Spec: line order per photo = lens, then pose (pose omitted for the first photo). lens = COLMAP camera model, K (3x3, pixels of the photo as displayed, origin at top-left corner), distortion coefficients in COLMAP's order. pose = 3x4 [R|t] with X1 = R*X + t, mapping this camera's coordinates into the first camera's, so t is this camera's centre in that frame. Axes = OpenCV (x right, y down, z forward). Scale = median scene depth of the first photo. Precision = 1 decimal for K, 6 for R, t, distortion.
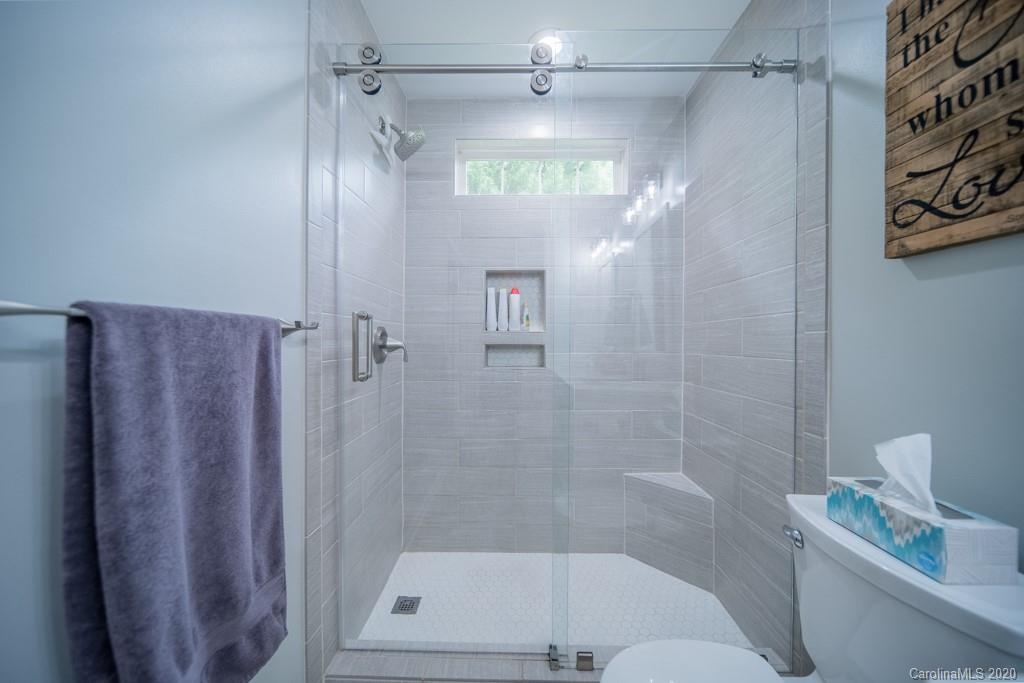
lens RADIAL K [[367.6, 0, 508.0], [0, 367.6, 341.0], [0, 0, 1]] dist [-0.001955, -0.000466]
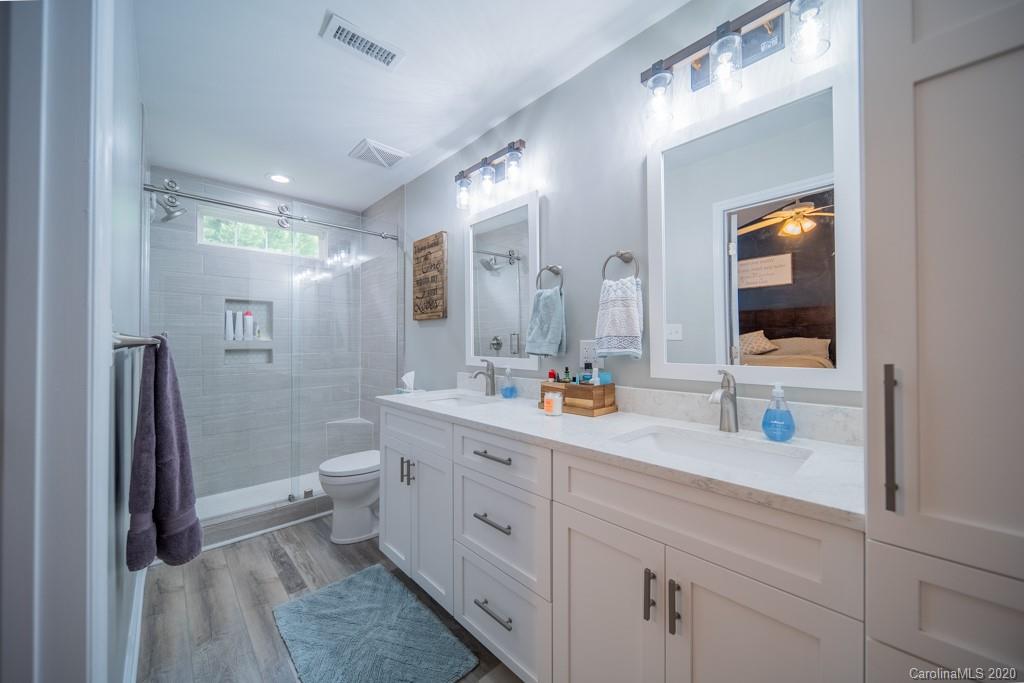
lens RADIAL K [[367.6, 0, 508.0], [0, 367.6, 339.8], [0, 0, 1]] dist [-0.001955, -0.000466]
pose [[0.716760, 0.000808, 0.697319, -0.269263], [0.006664, 0.999946, -0.008009, -0.009619], [-0.697288, 0.010388, 0.716716, -0.815406]]
